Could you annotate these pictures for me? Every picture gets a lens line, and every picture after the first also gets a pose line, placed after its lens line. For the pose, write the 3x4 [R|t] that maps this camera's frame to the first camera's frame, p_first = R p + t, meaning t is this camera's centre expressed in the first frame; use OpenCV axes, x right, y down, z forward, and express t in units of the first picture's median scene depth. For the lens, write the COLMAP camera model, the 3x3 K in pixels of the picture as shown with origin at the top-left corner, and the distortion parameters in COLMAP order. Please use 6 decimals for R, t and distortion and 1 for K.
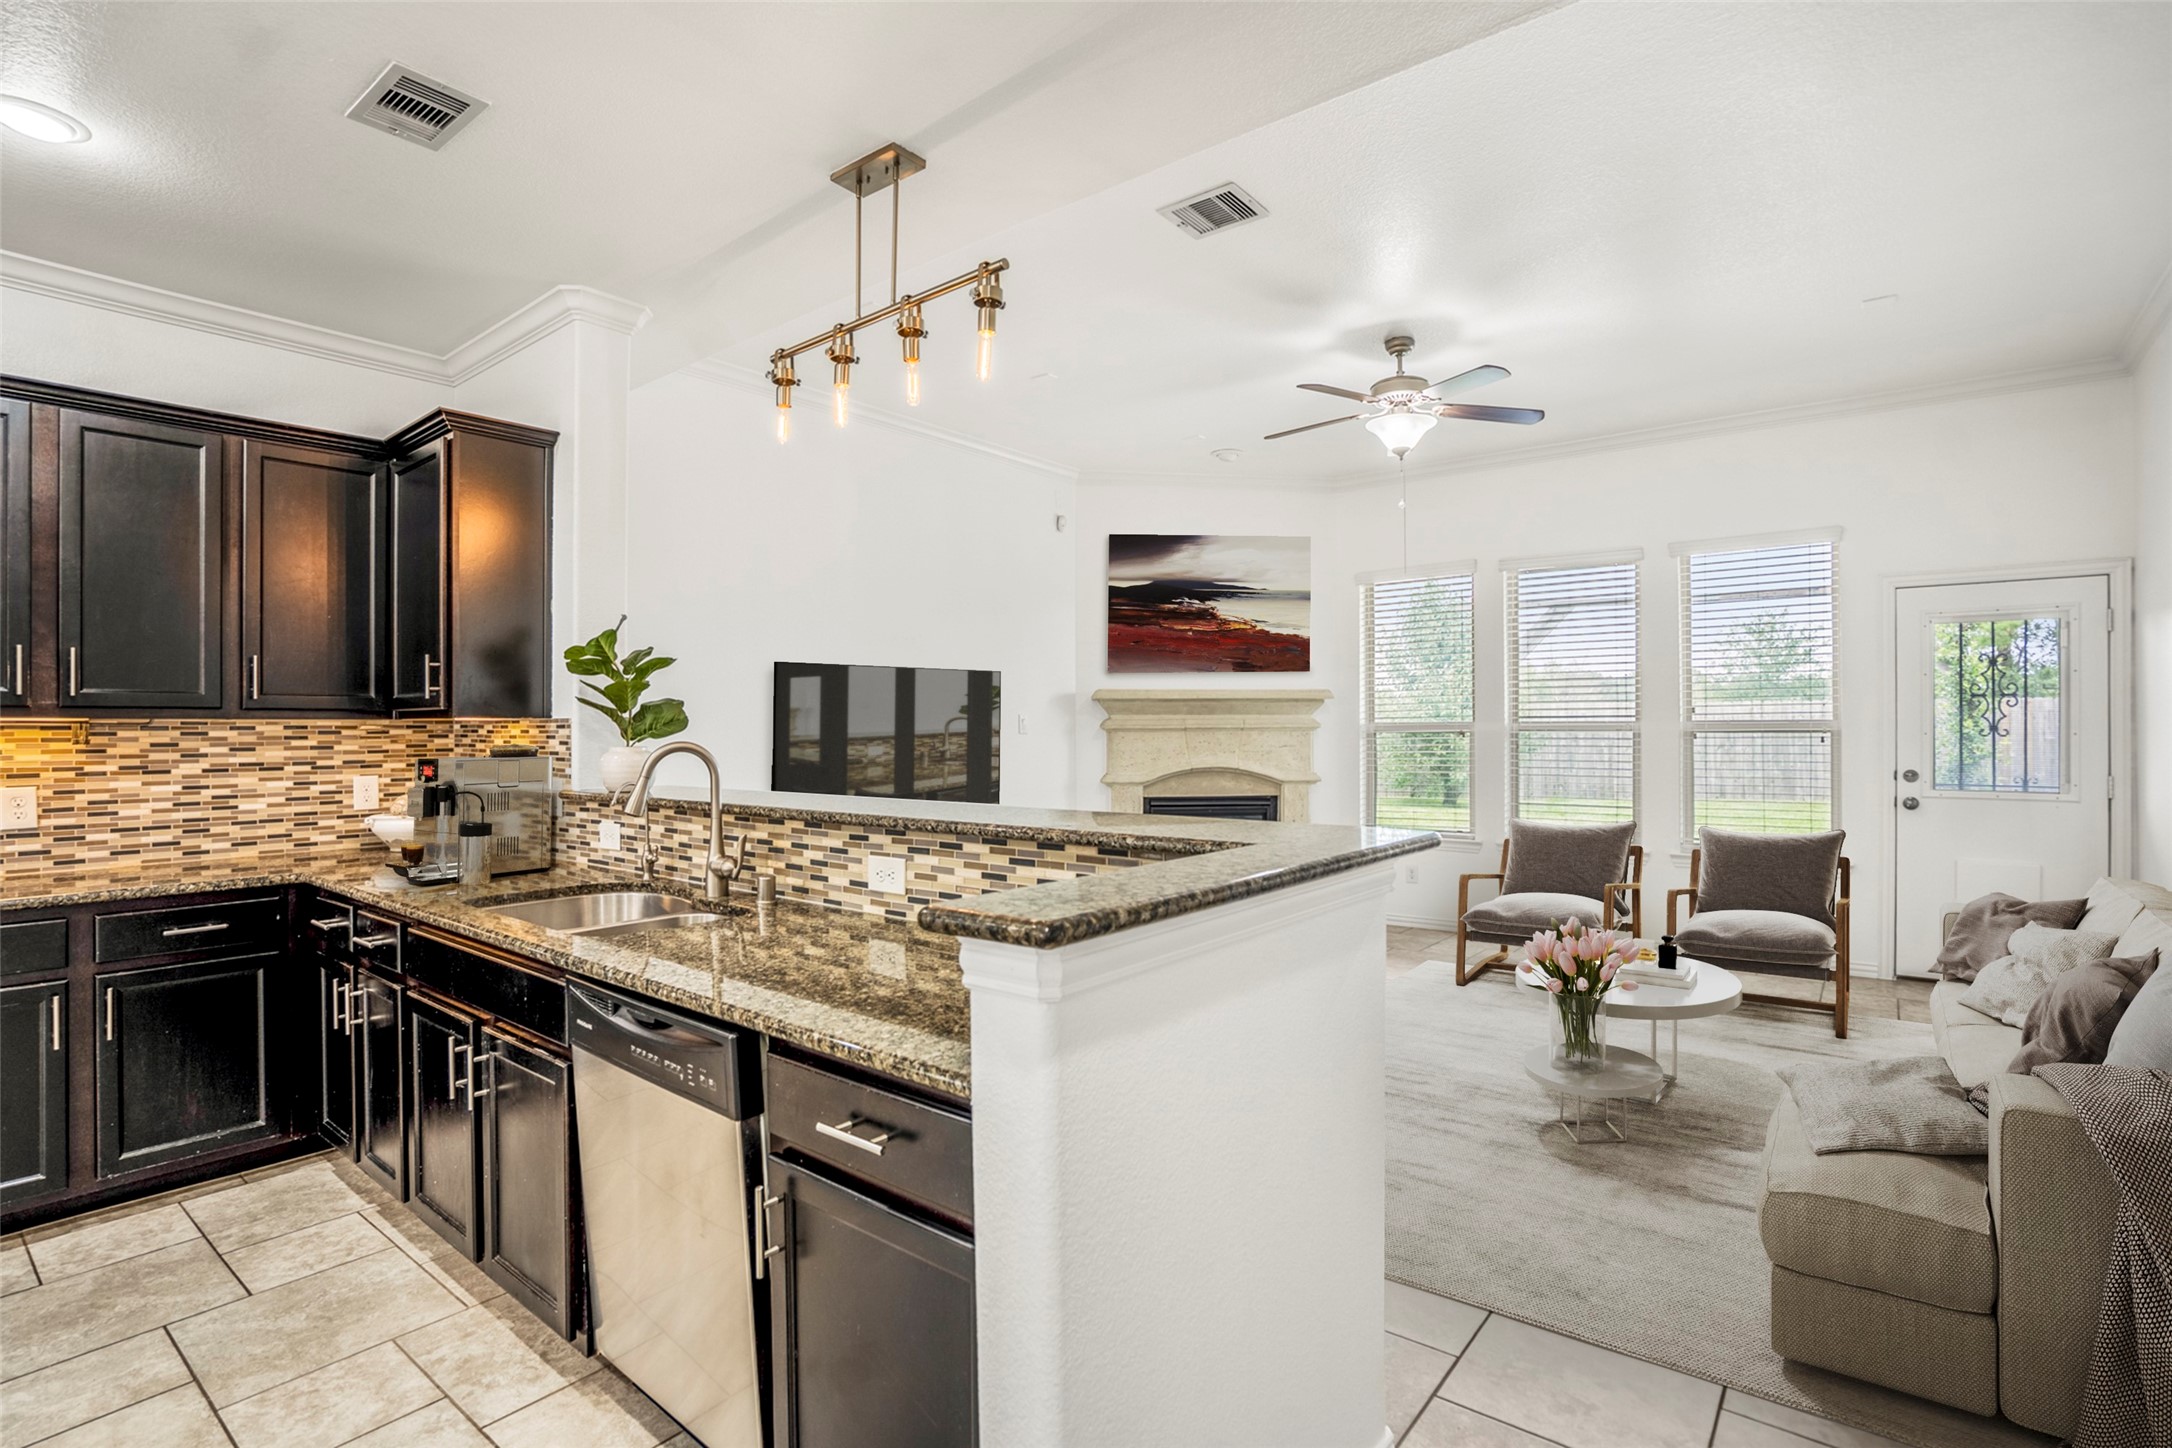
lens RADIAL K [[1023.6, 0, 1077.7], [0, 1023.6, 732.5], [0, 0, 1]] dist [-0.003153, 0.000053]
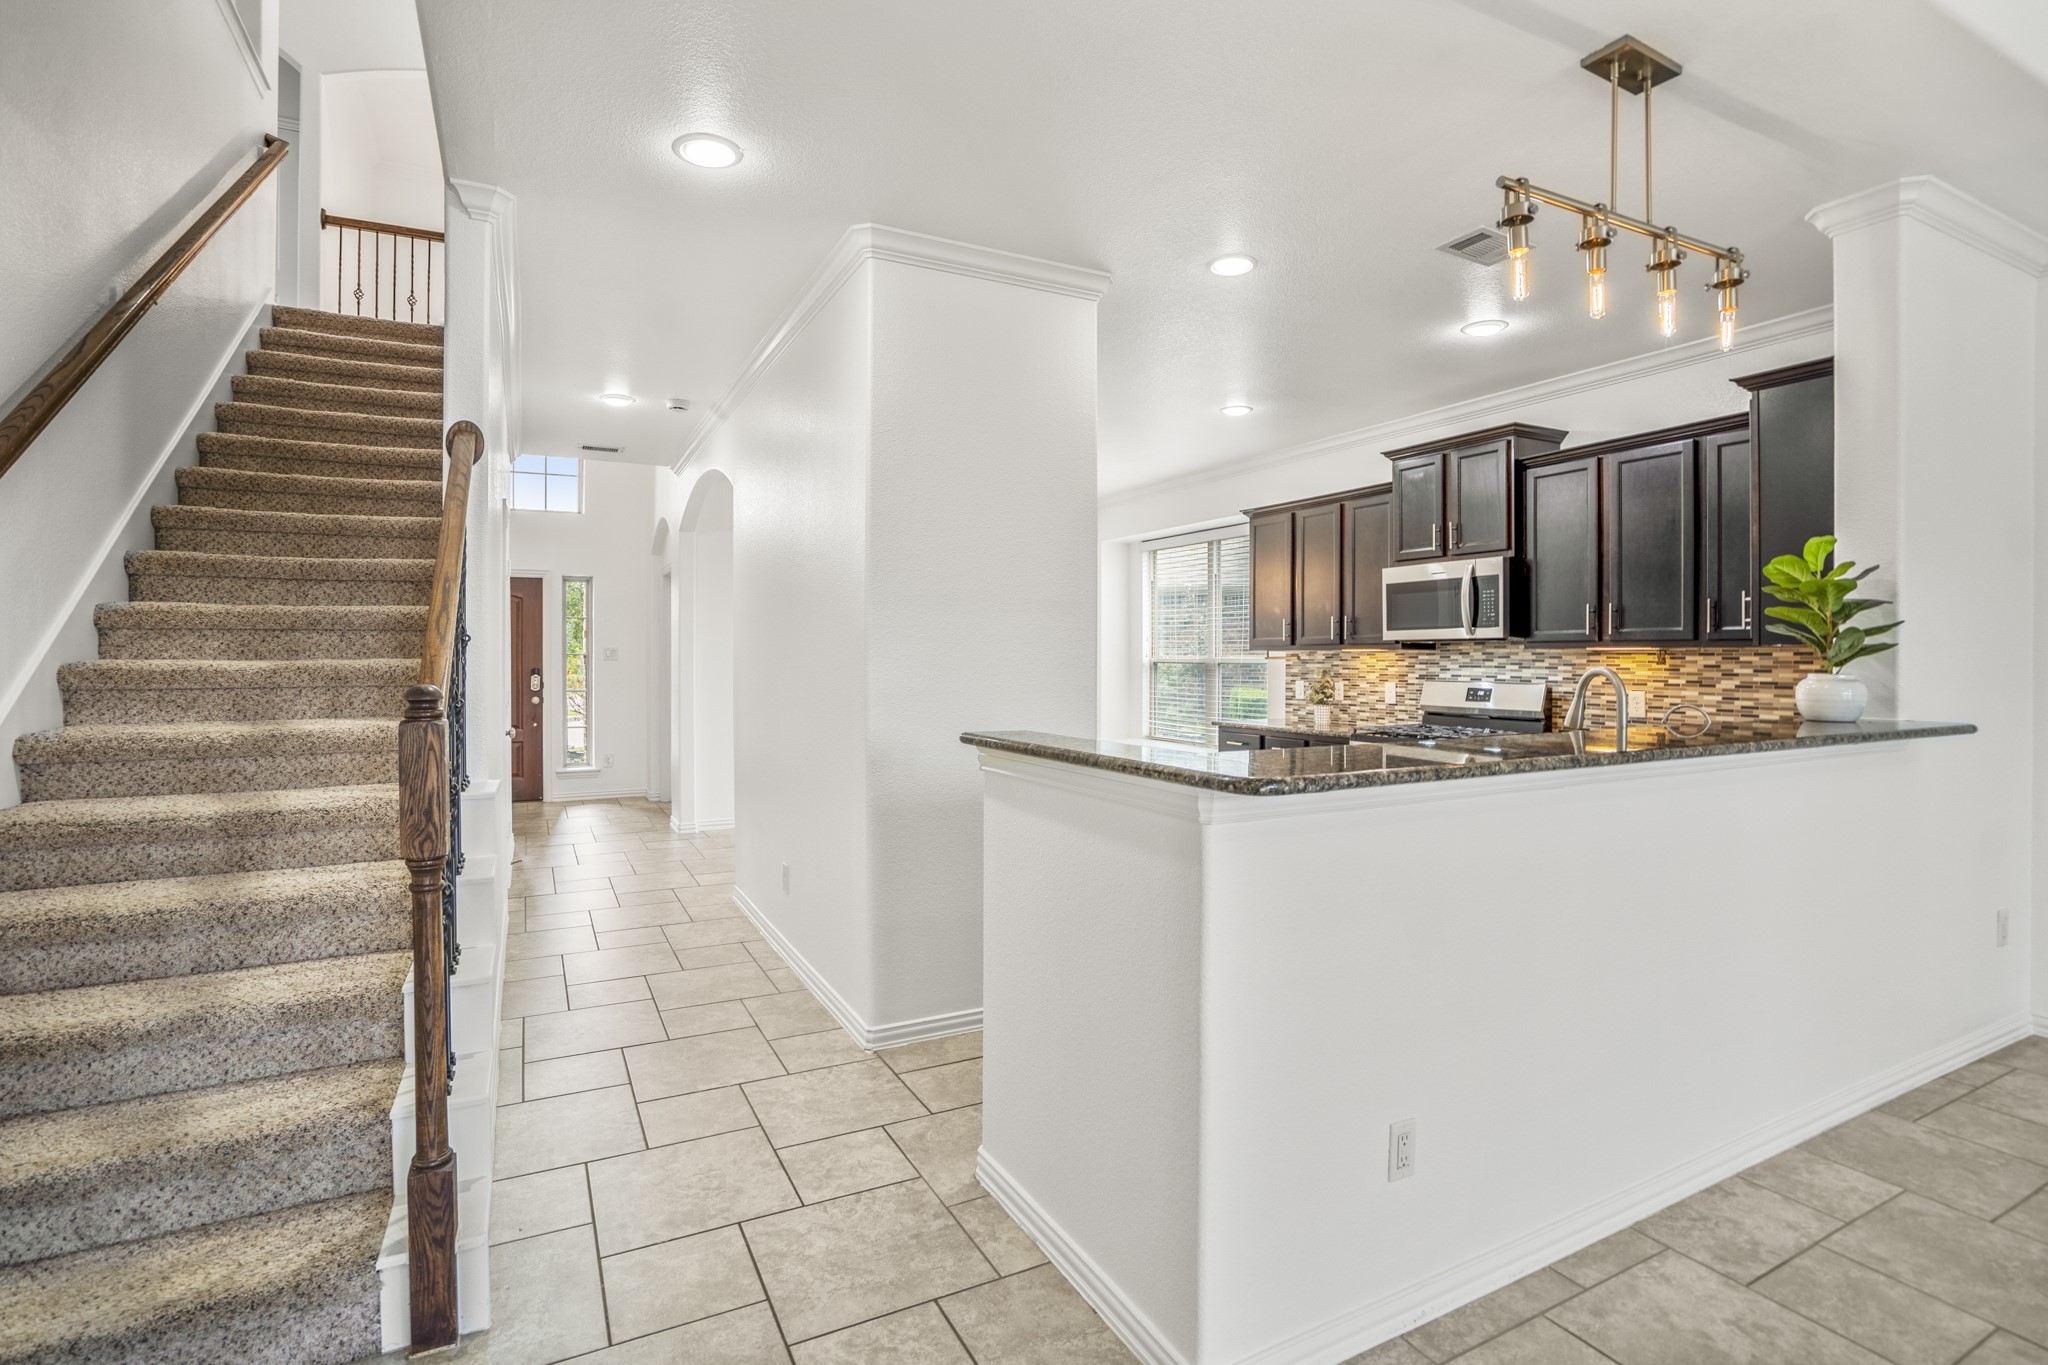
lens RADIAL K [[970.7, 0, 1027.3], [0, 970.7, 661.3], [0, 0, 1]] dist [-0.004667, -0.000297]
pose [[-0.398100, 0.009446, -0.917293, 0.710538], [-0.001215, 0.999941, 0.010825, -0.008223], [0.917341, 0.005424, -0.398065, 0.706283]]
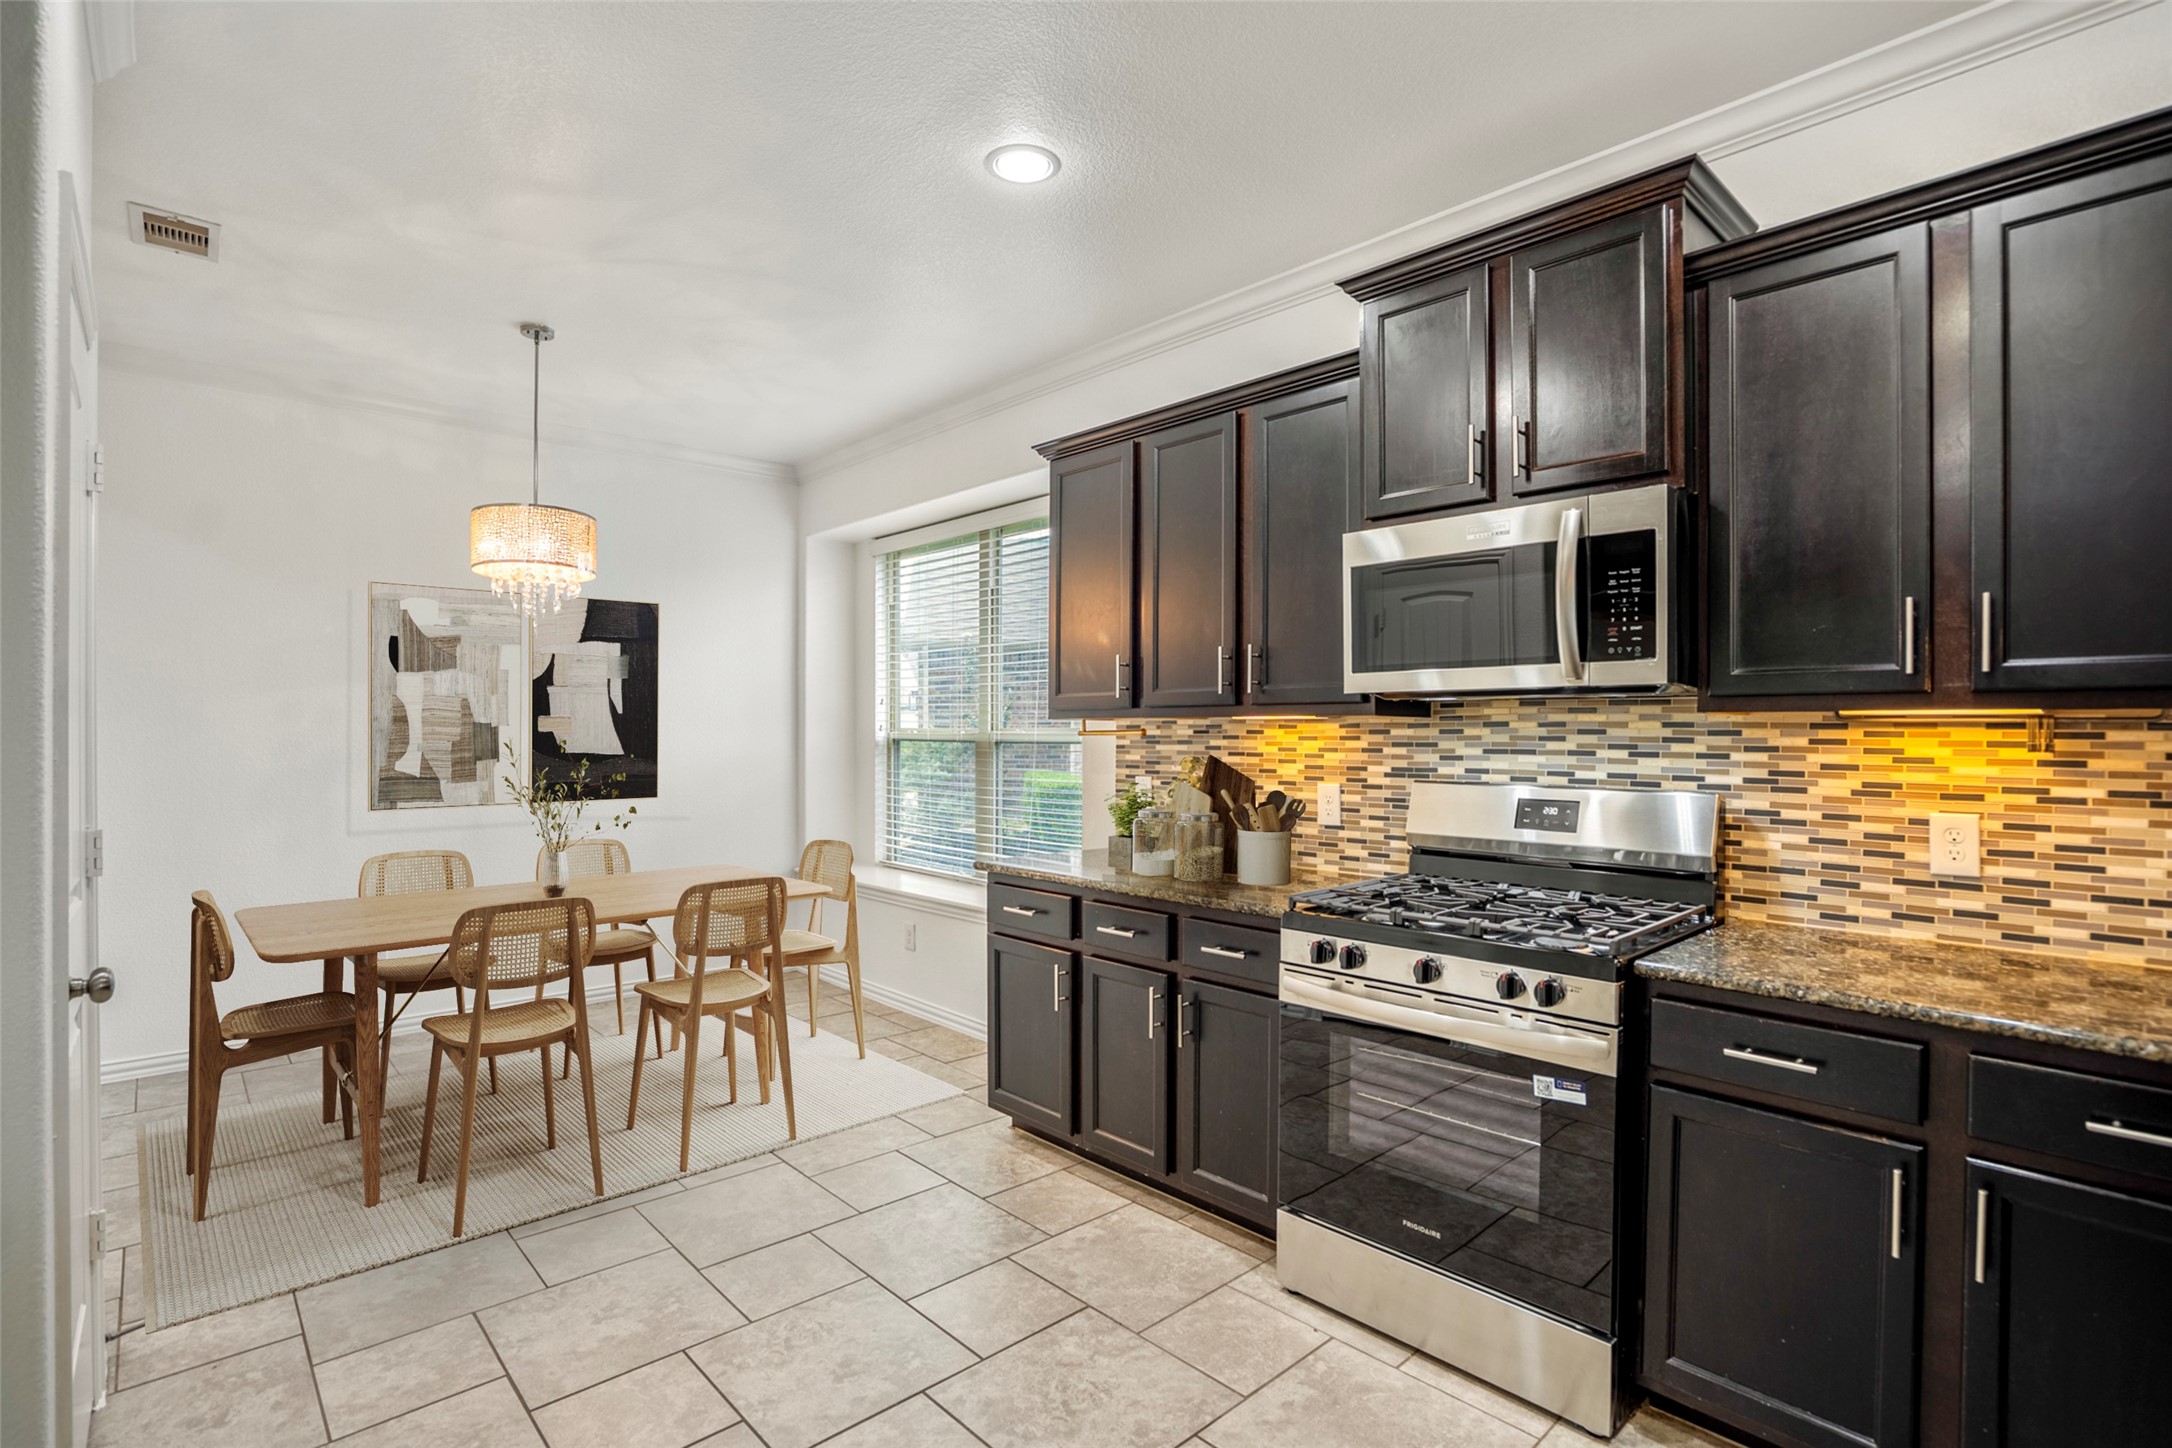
lens RADIAL K [[1044.6, 0, 1085.9], [0, 1044.6, 732.5], [0, 0, 1]] dist [-0.003157, -0.000461]
pose [[-0.144120, 0.007422, -0.989532, -0.268297], [-0.003677, 0.999961, 0.008036, -0.003167], [0.989553, 0.004797, -0.144087, 0.516482]]
